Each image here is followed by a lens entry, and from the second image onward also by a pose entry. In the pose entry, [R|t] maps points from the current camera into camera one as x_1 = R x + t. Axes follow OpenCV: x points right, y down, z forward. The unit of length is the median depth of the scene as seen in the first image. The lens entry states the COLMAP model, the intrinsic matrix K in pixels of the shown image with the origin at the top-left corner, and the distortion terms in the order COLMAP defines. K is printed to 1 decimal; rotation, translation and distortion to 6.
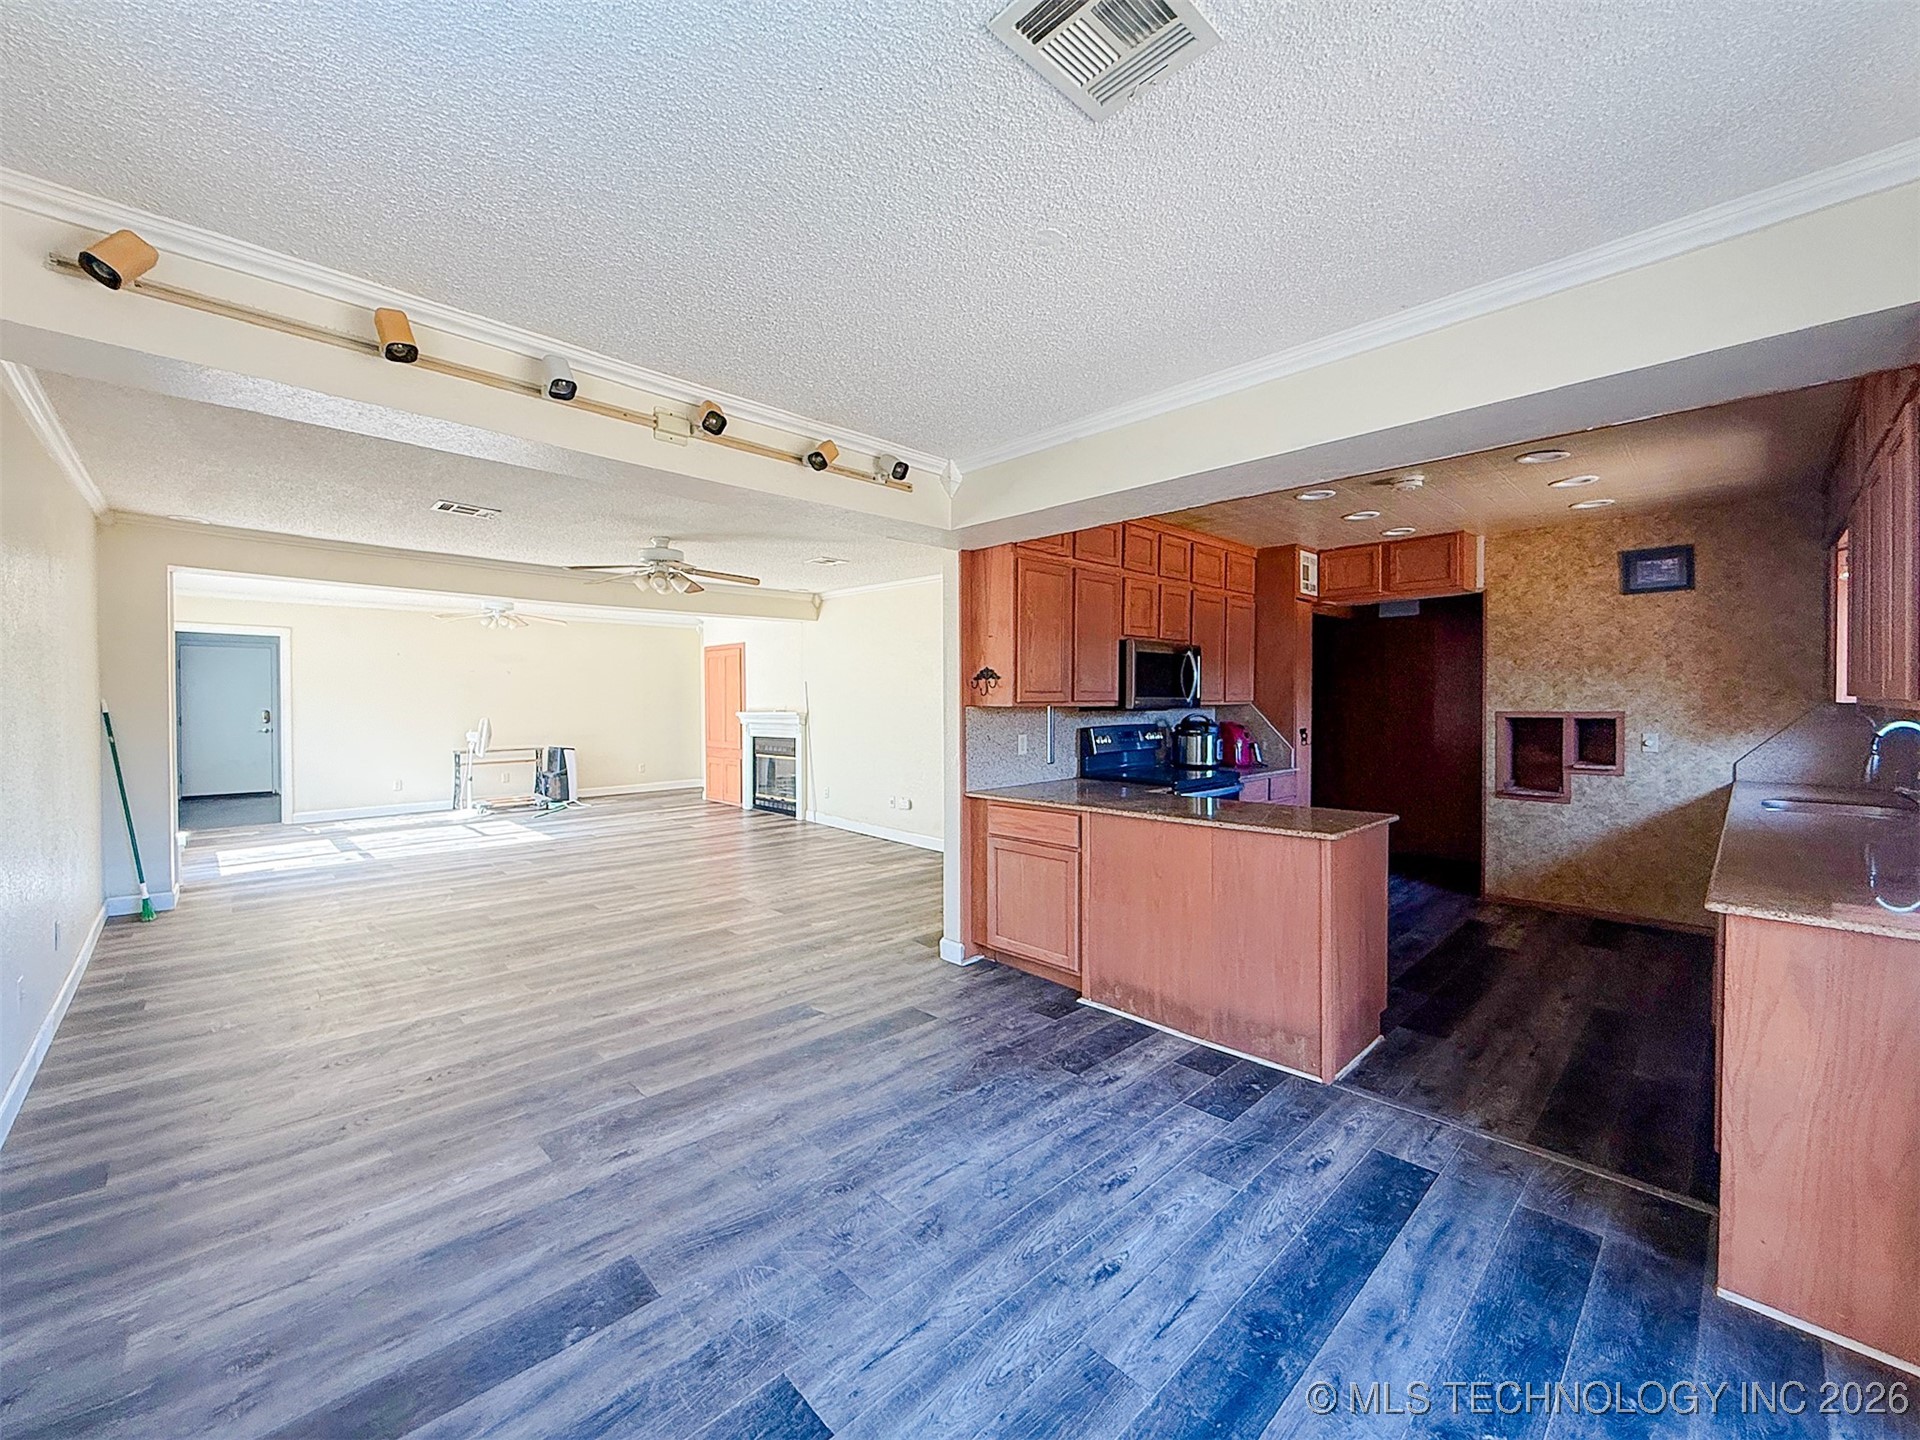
lens RADIAL K [[770.0, 0, 952.2], [0, 770.0, 710.3], [0, 0, 1]] dist [-0.000489, -0.000011]
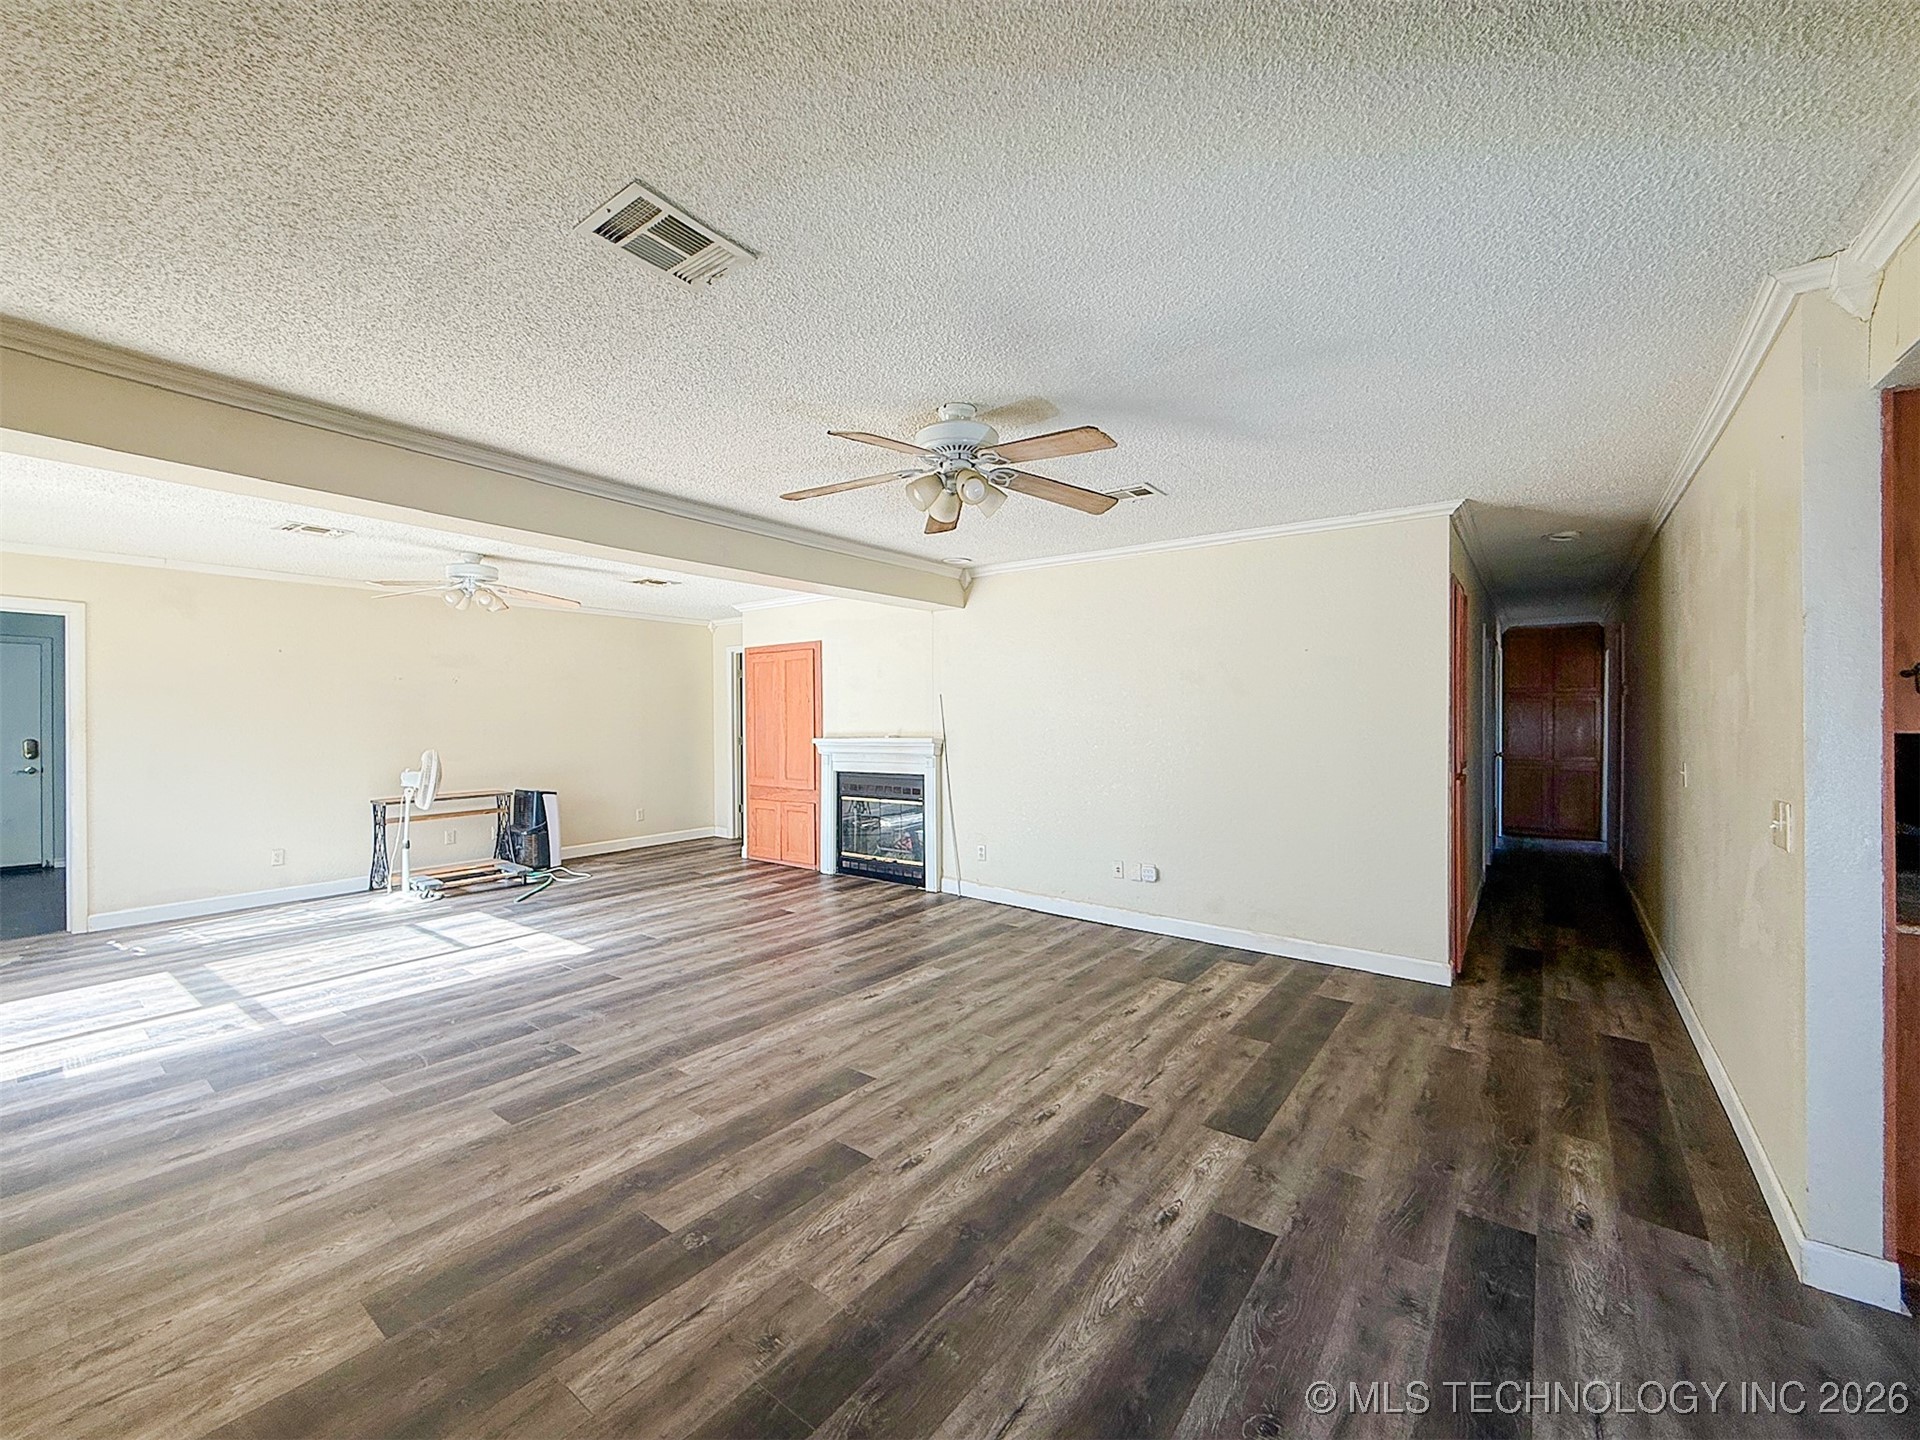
lens RADIAL K [[758.8, 0, 950.7], [0, 758.8, 722.3], [0, 0, 1]] dist [0.001043, 0.000149]
pose [[0.987754, -0.004030, 0.155964, -0.274450], [0.005644, 0.999935, -0.009906, -0.004734], [-0.155914, 0.010665, 0.987713, 0.298162]]
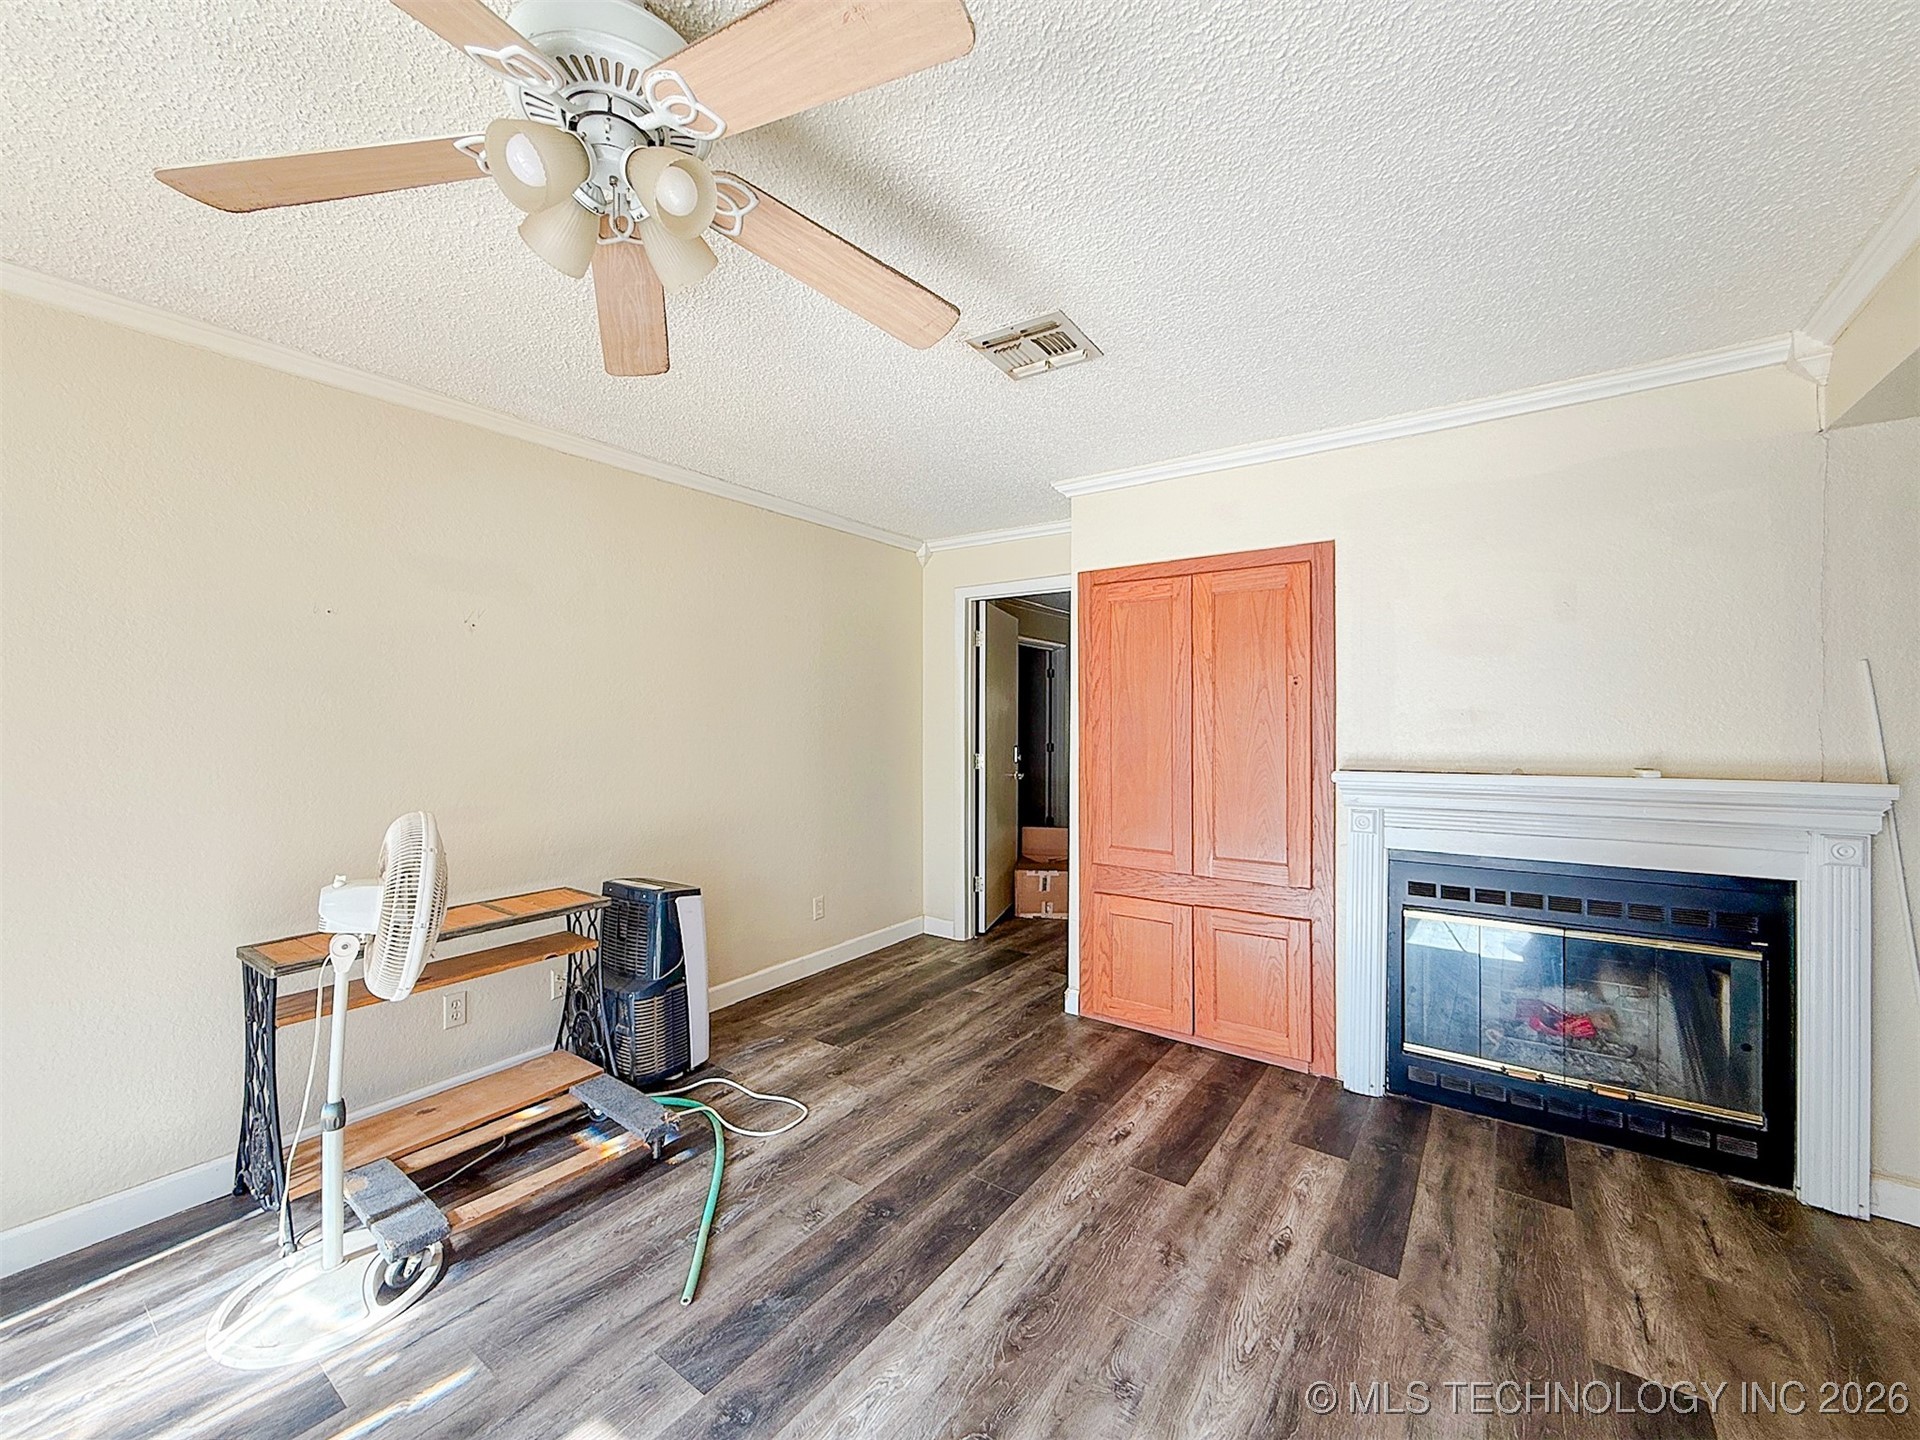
lens RADIAL K [[758.8, 0, 950.7], [0, 758.8, 722.3], [0, 0, 1]] dist [0.001043, 0.000149]
pose [[0.982608, 0.002314, 0.185679, -0.502150], [-0.001387, 0.999986, -0.005125, -0.015632], [-0.185688, 0.004778, 0.982597, 0.768290]]
